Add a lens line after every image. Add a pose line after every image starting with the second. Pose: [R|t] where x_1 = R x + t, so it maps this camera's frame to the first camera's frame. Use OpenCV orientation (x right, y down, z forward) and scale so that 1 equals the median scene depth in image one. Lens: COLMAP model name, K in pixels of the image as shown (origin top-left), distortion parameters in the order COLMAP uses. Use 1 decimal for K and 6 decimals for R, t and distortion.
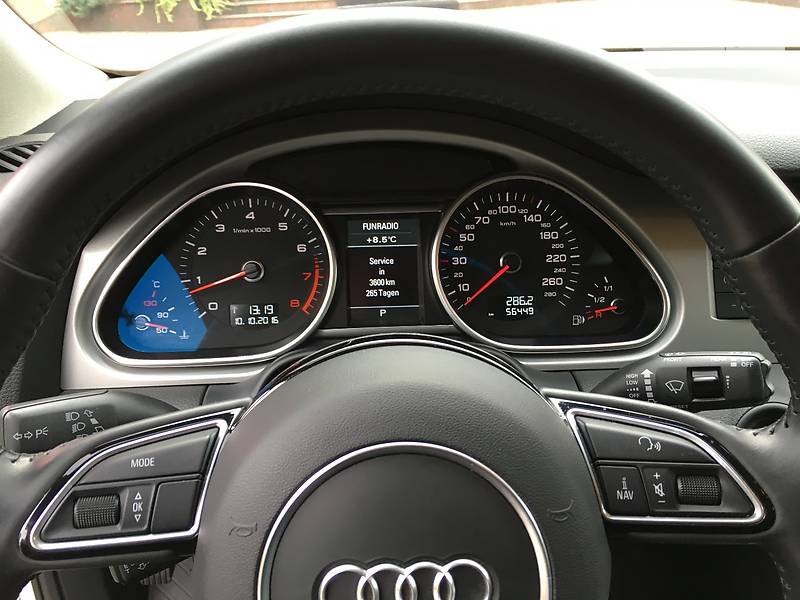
lens RADIAL K [[676.3, 0, 400.7], [0, 676.3, 300.9], [0, 0, 1]] dist [0.050074, -0.047359]
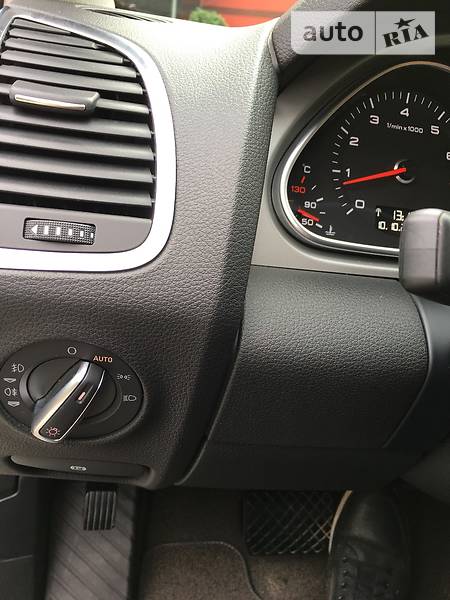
lens RADIAL K [[507.2, 0, 224.6], [0, 507.2, 299.4], [0, 0, 1]] dist [0.050074, -0.047359]
pose [[0.974331, 0.104427, 0.199432, -0.569963], [-0.093728, 0.993642, -0.062378, 0.190438], [-0.204678, 0.042085, 0.977924, 0.387522]]
